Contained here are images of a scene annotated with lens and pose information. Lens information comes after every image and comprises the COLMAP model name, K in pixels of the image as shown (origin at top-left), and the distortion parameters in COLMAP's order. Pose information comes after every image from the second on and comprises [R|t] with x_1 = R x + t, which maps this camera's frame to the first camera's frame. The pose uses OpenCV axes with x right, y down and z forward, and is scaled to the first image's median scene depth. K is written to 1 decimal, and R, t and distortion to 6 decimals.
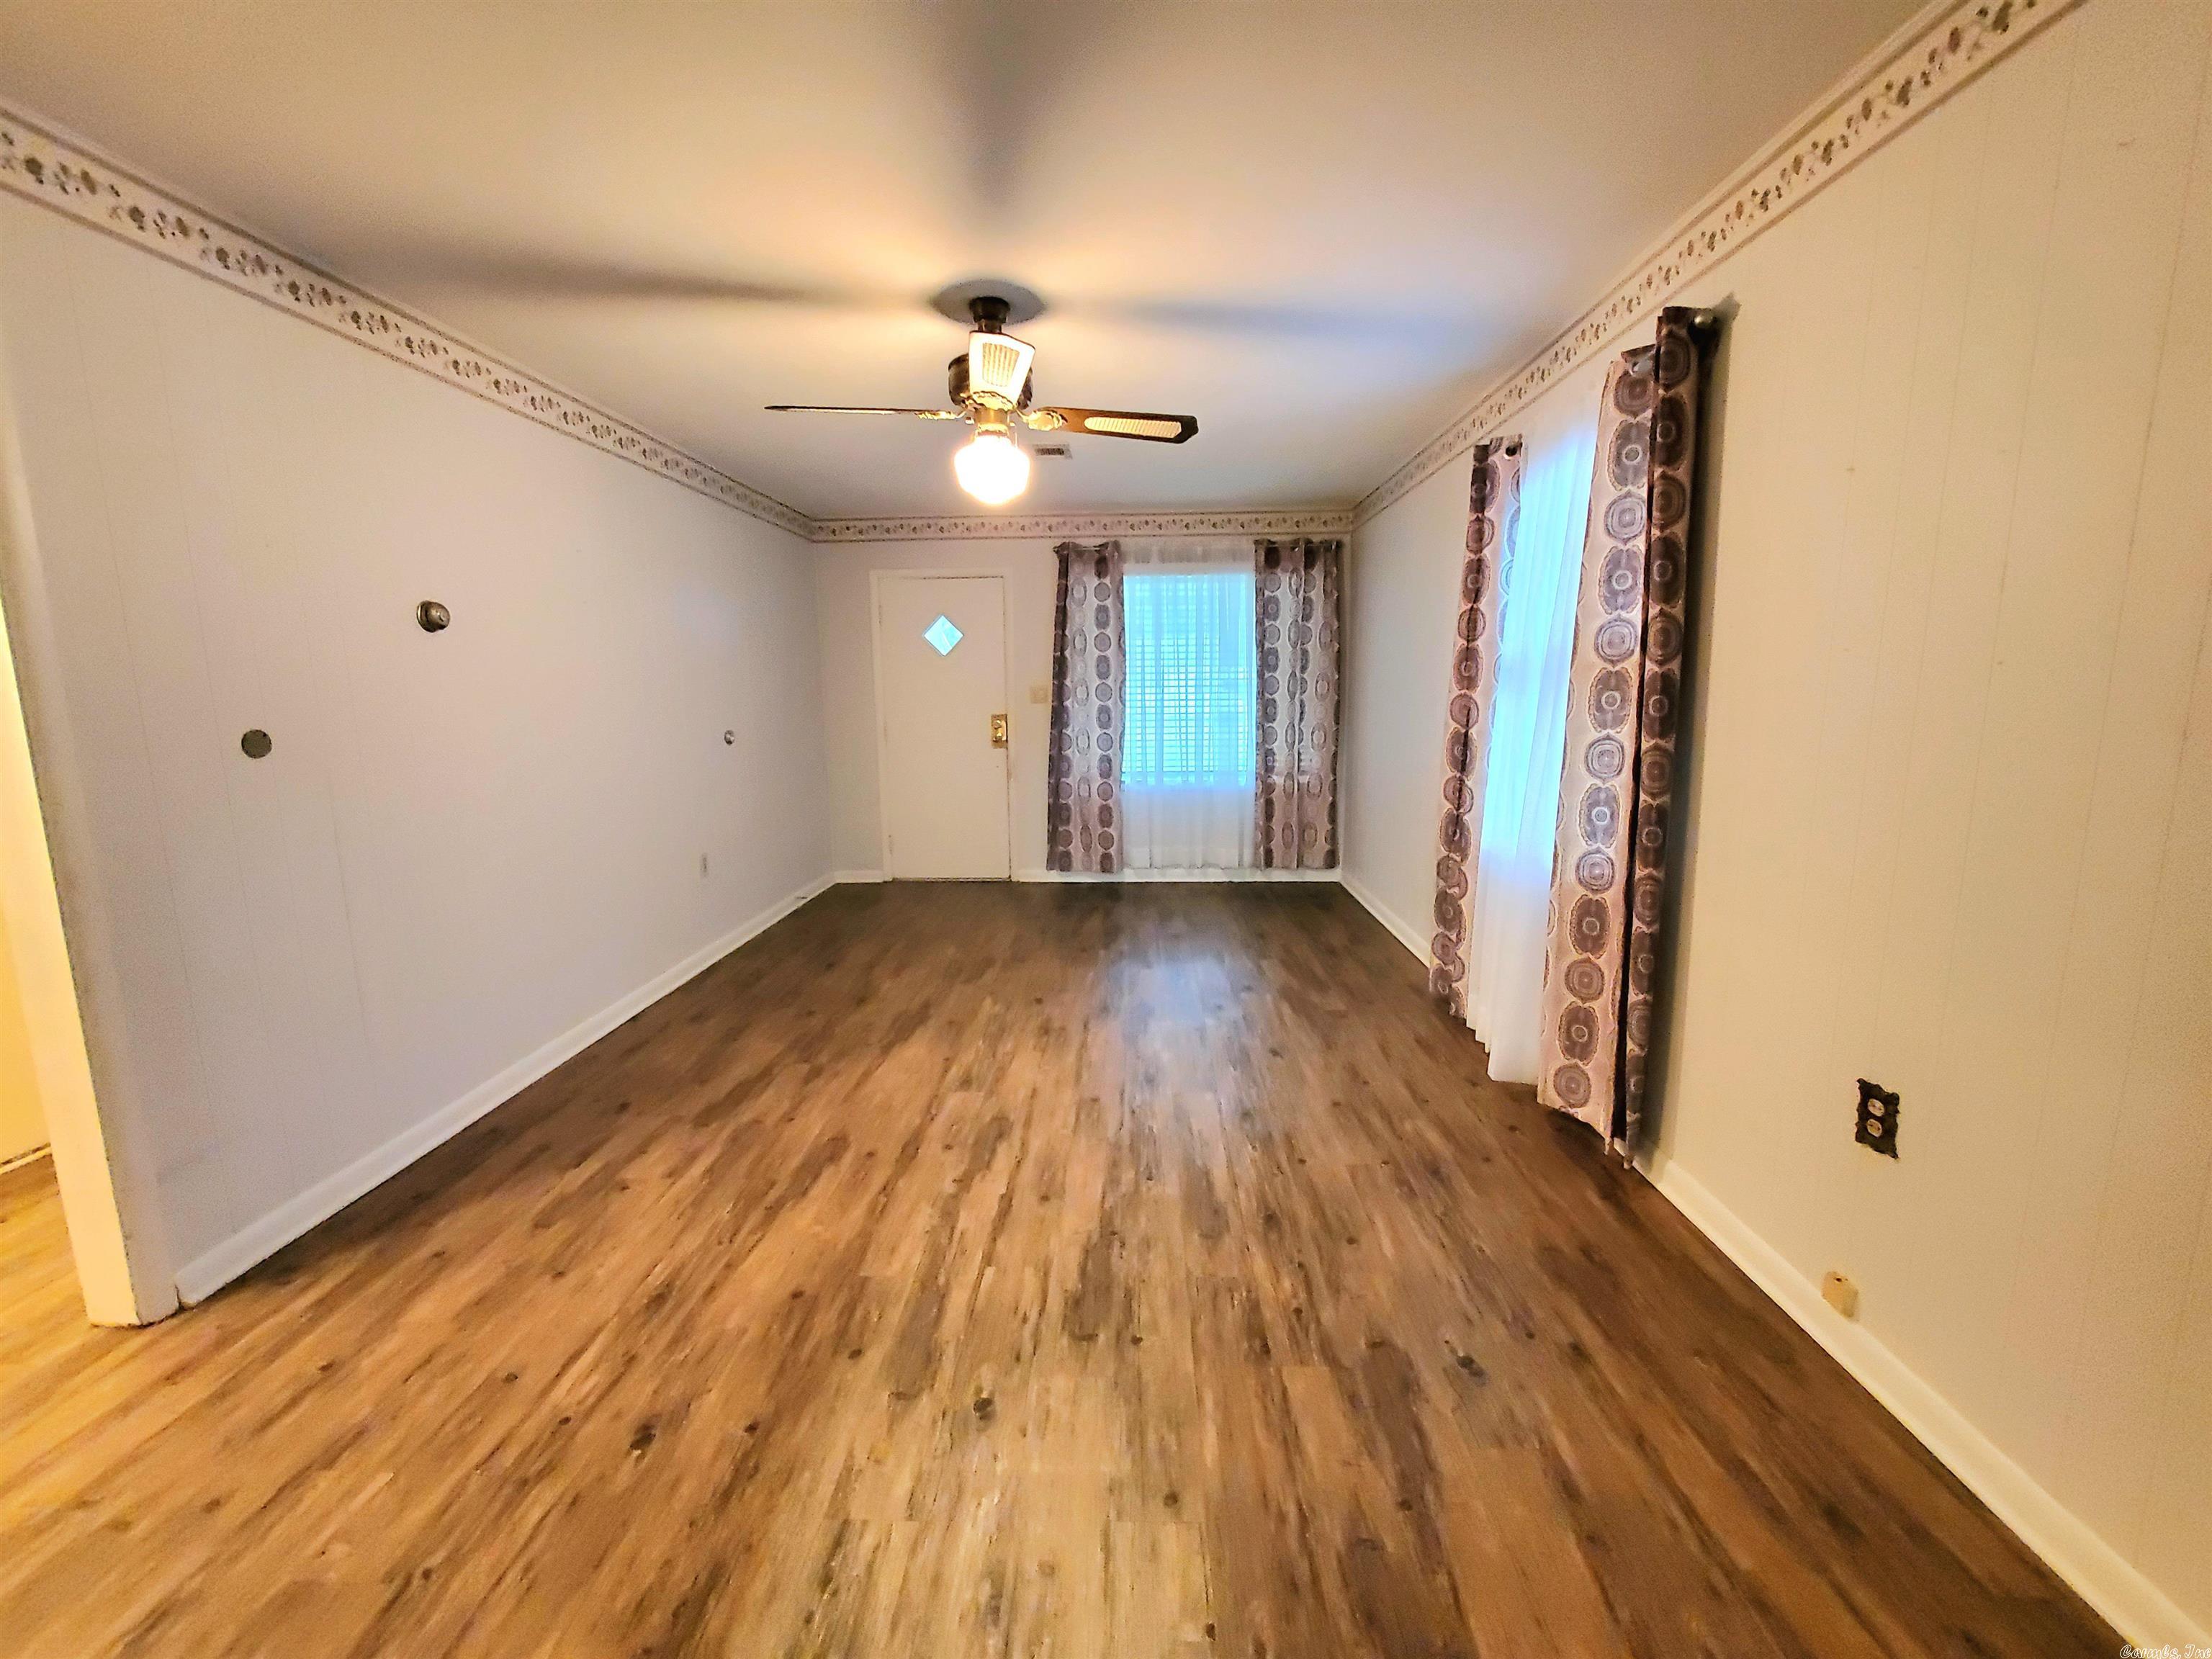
lens RADIAL K [[873.6, 0, 1110.0], [0, 873.6, 817.8], [0, 0, 1]] dist [-0.003355, -0.000874]
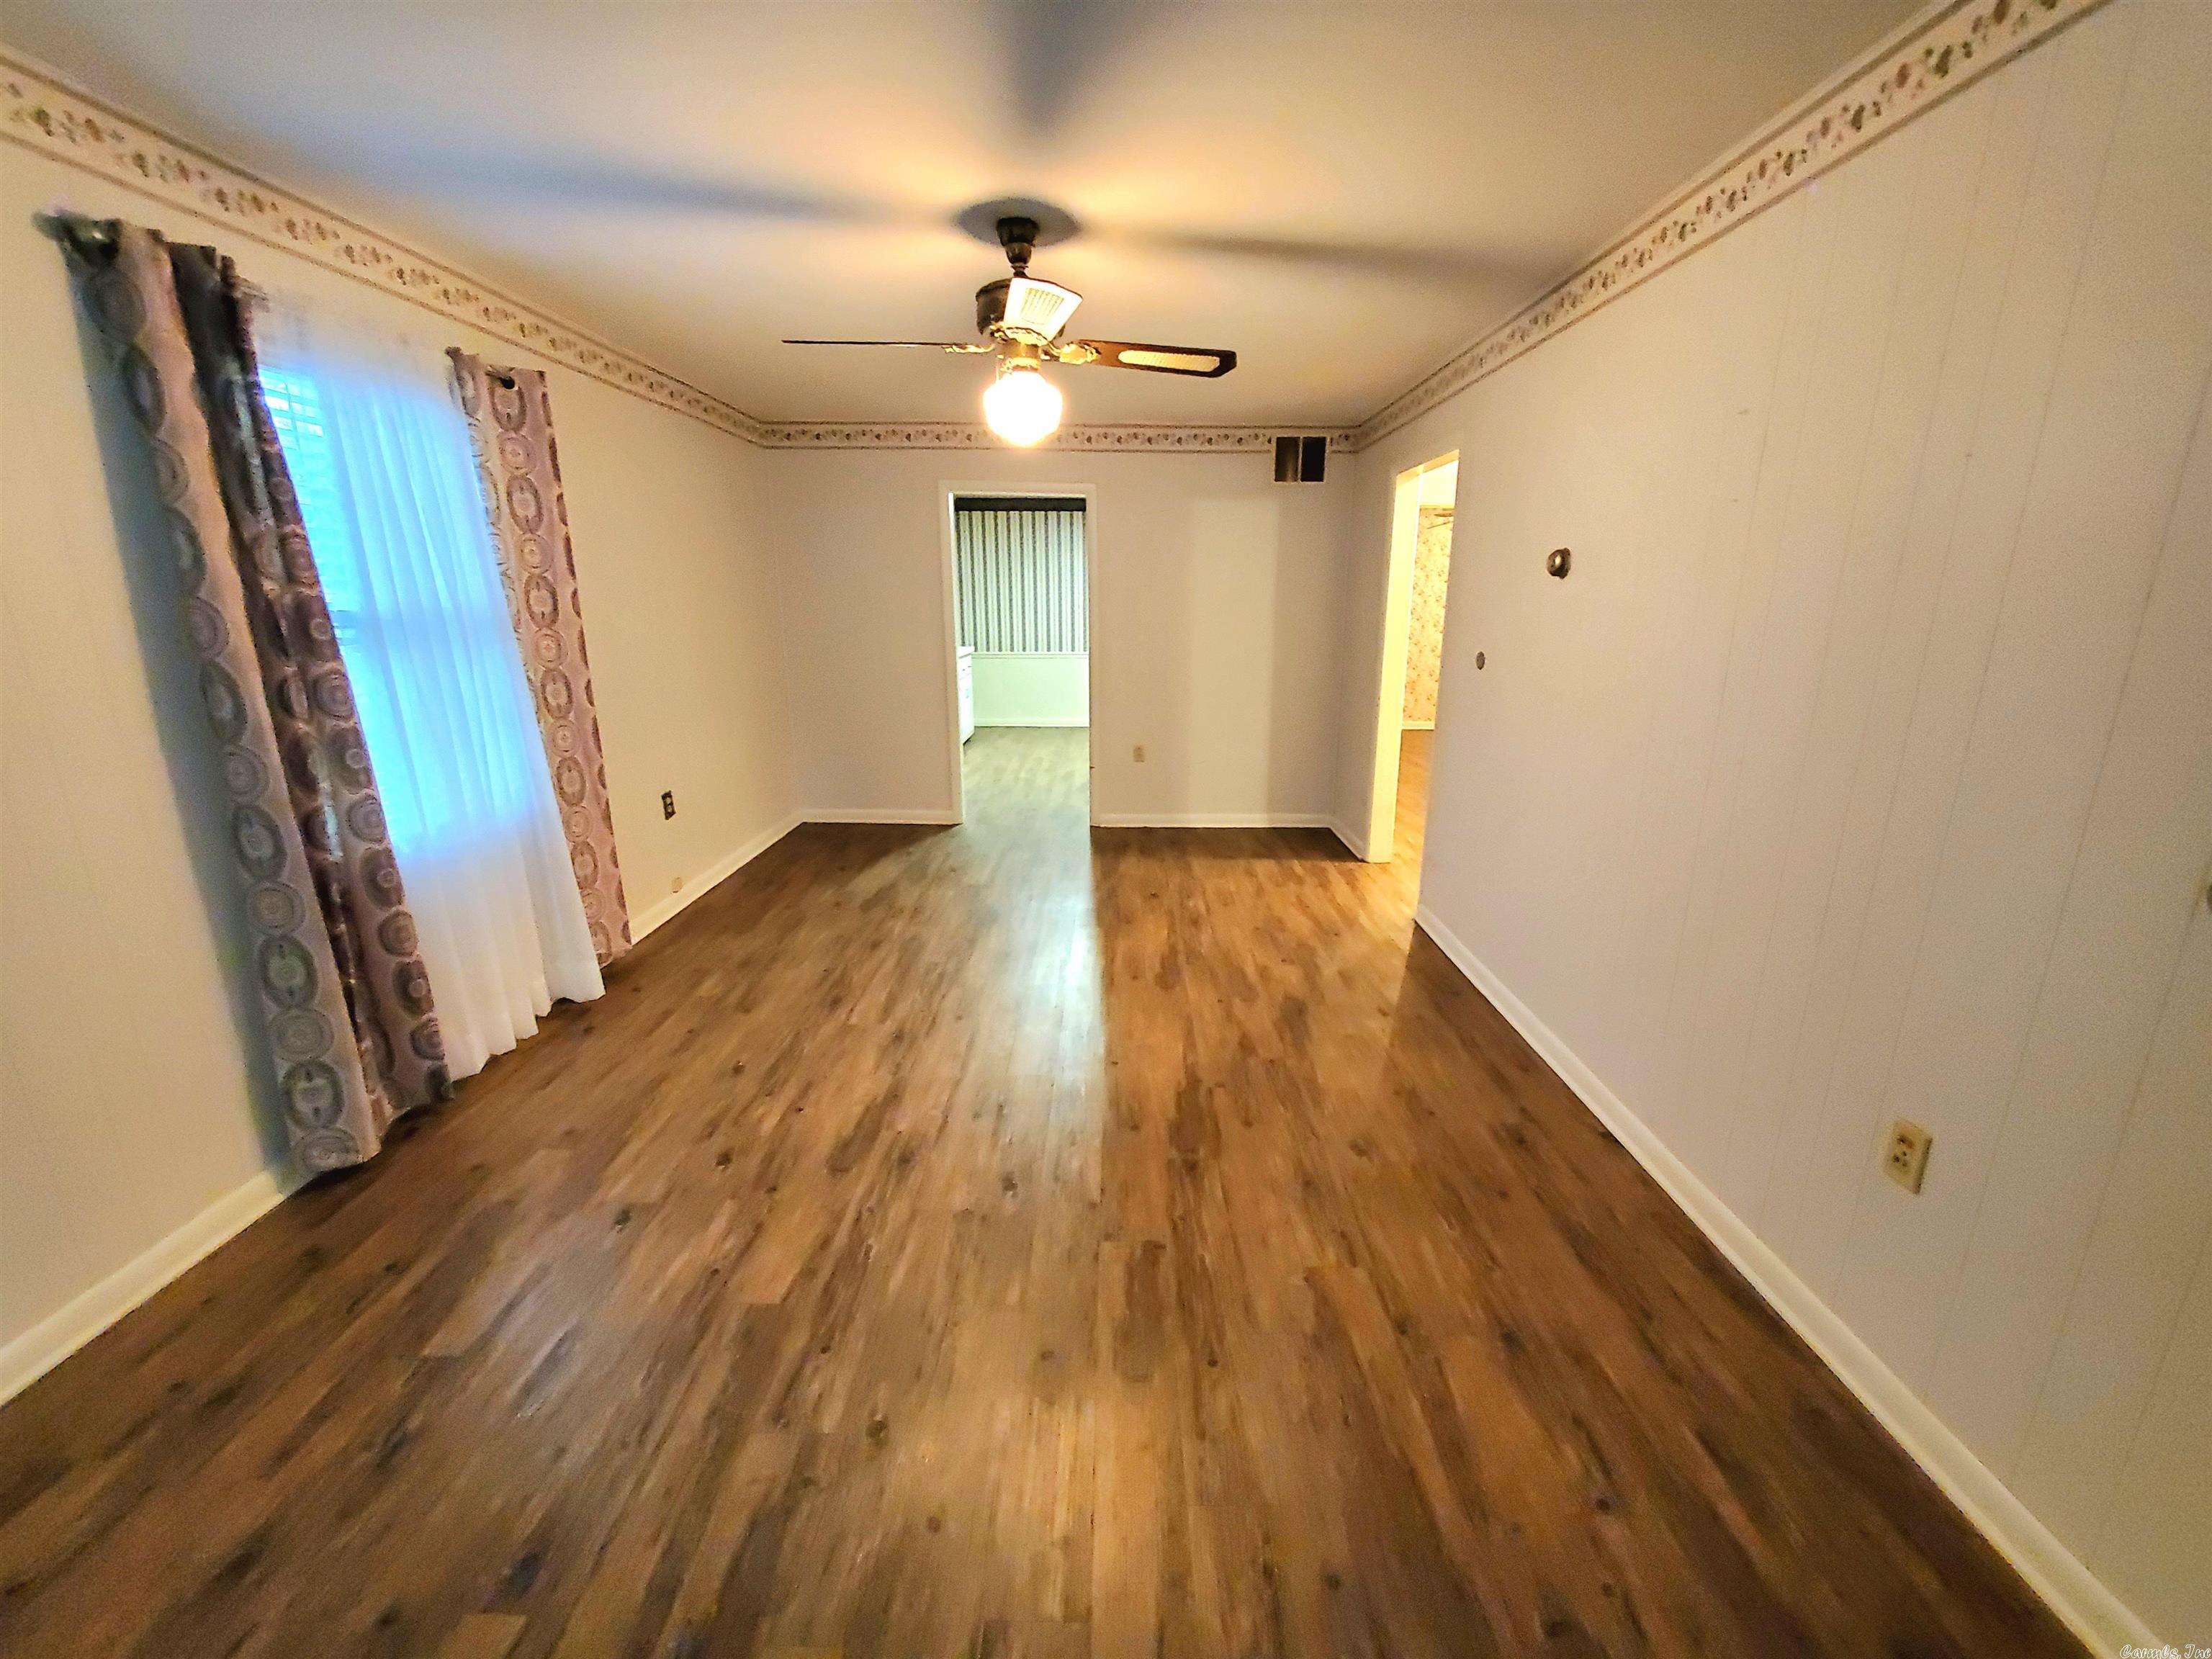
lens RADIAL K [[873.6, 0, 1108.5], [0, 873.6, 818.4], [0, 0, 1]] dist [-0.003355, -0.000874]
pose [[-0.999693, 0.015886, -0.019027, -0.206921], [0.007277, 0.921906, 0.387344, -0.365170], [0.023694, 0.387087, -0.921739, 2.117096]]
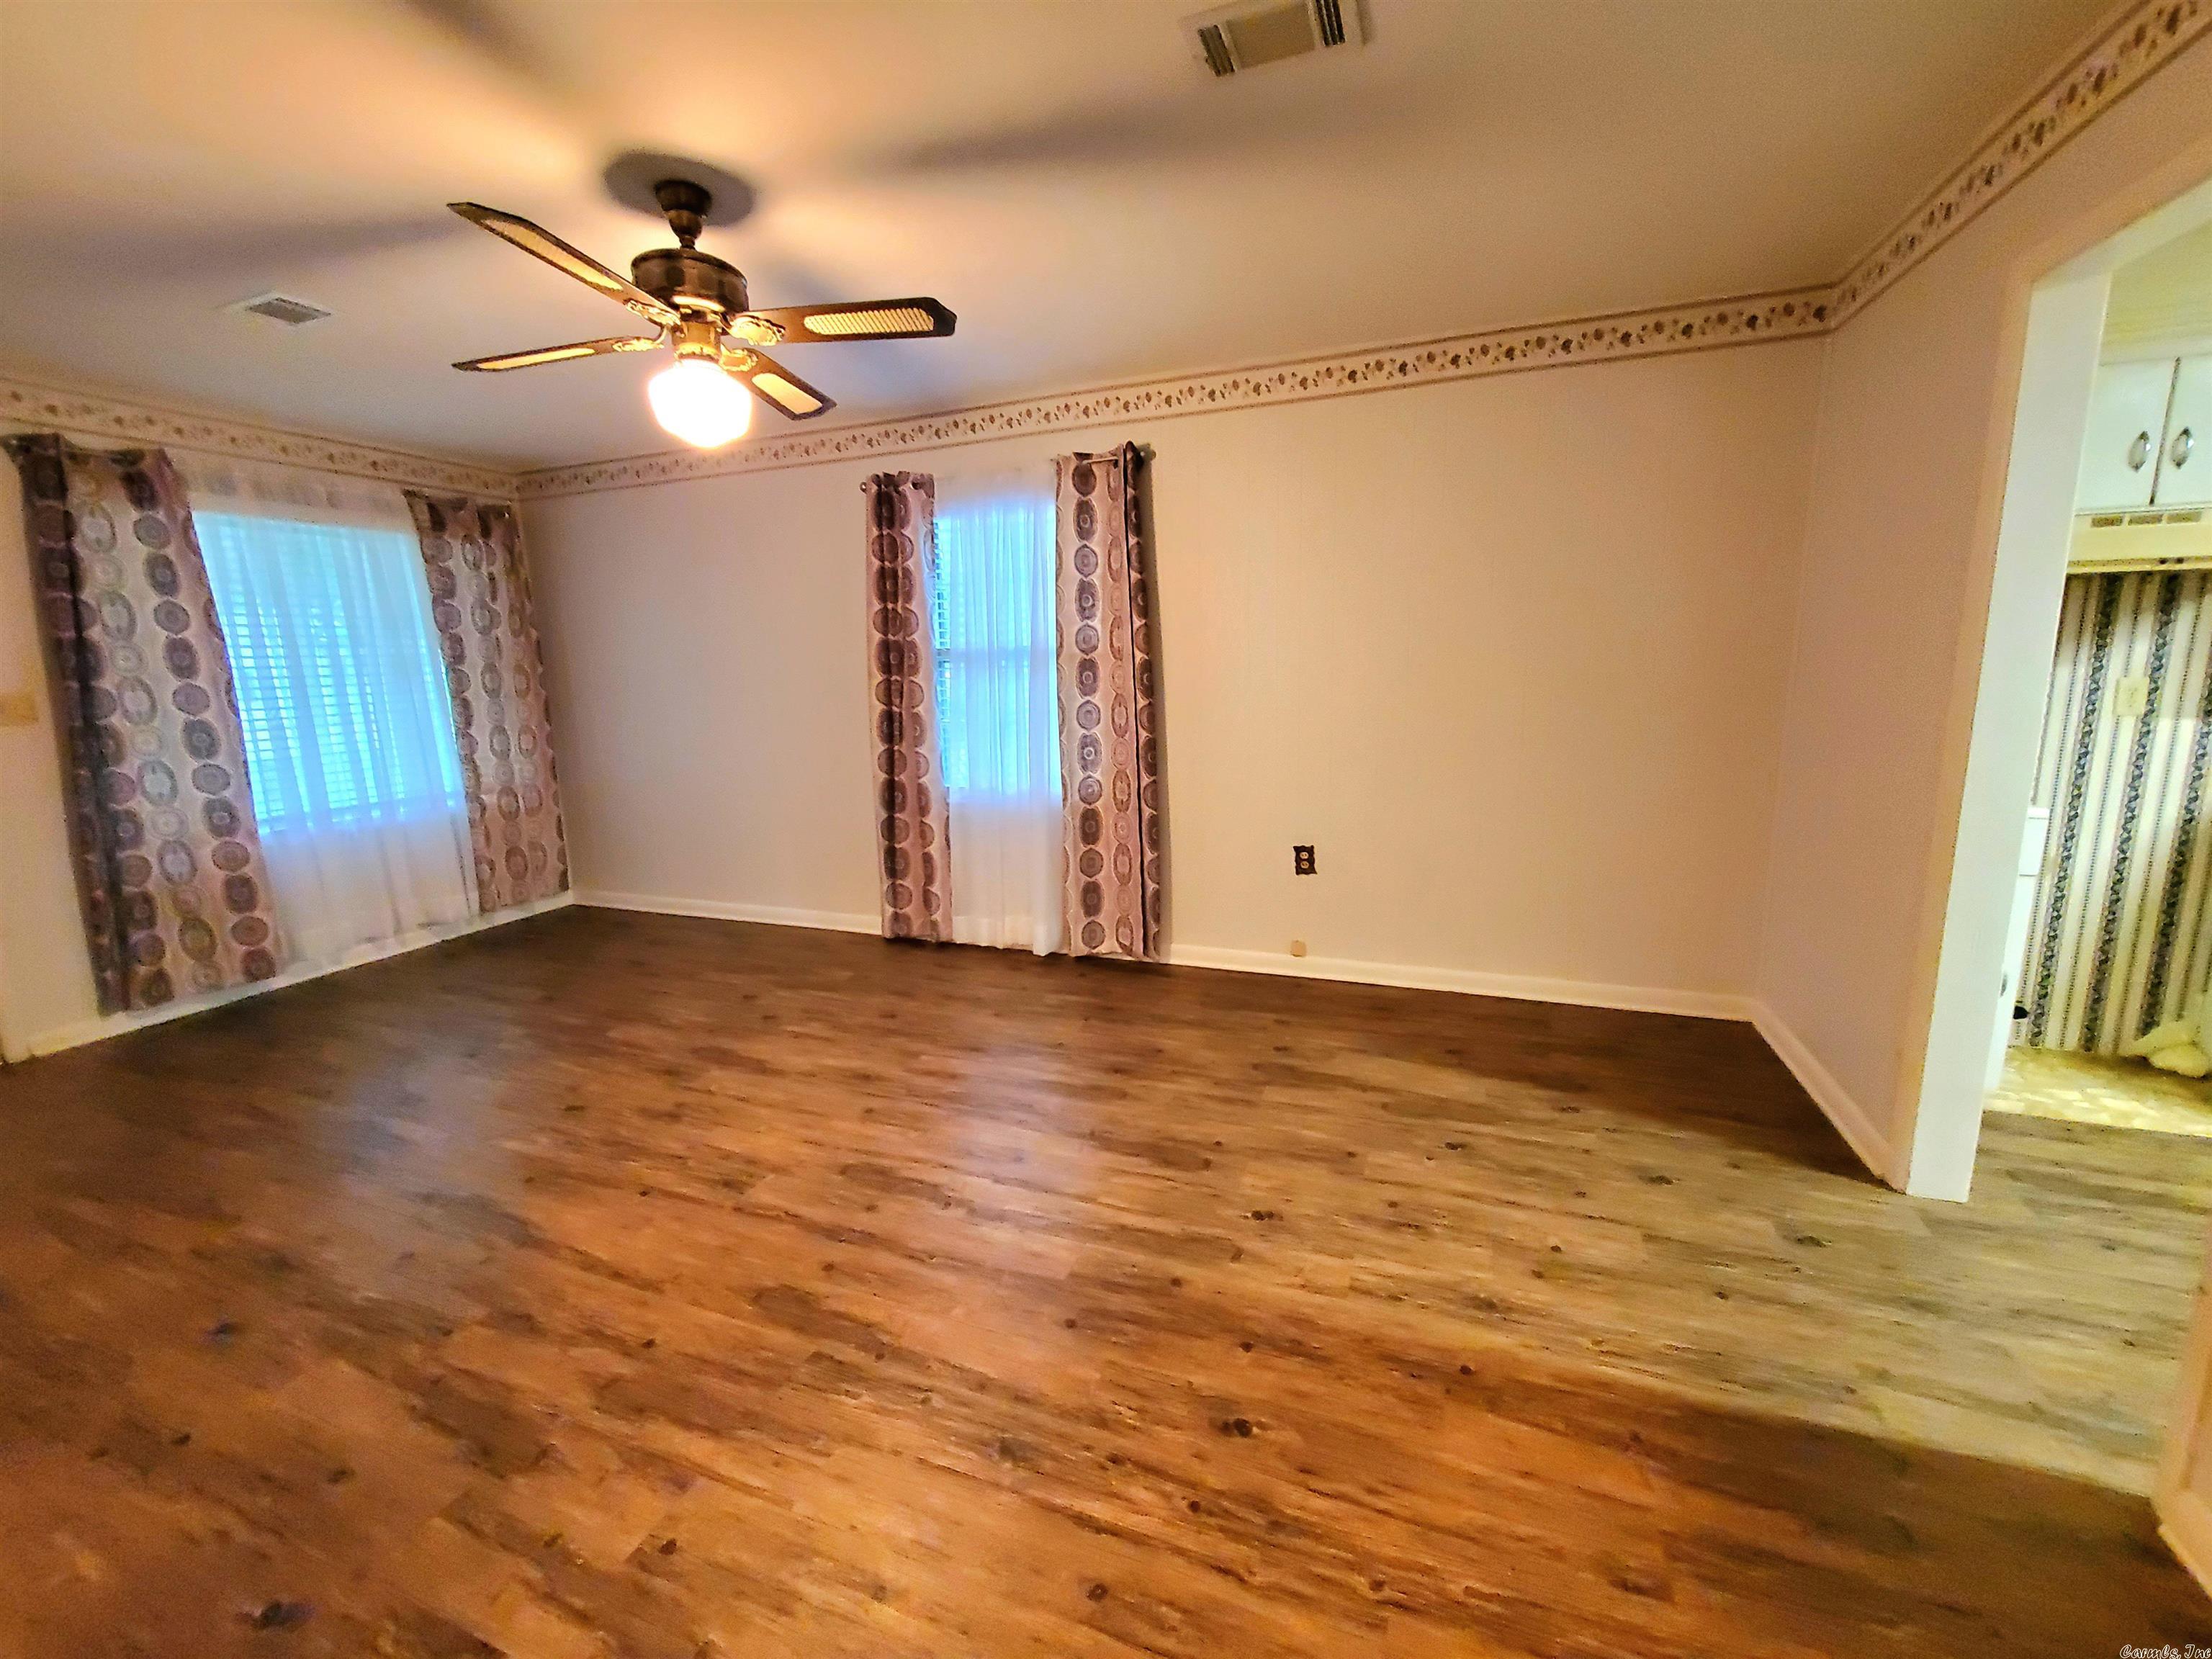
lens RADIAL K [[873.6, 0, 1106.9], [0, 873.6, 818.8], [0, 0, 1]] dist [-0.003355, -0.000874]
pose [[0.323849, -0.166017, 0.931429, -0.845389], [0.161178, 0.979774, 0.118594, -0.065044], [-0.932279, 0.111719, 0.344057, 0.437945]]
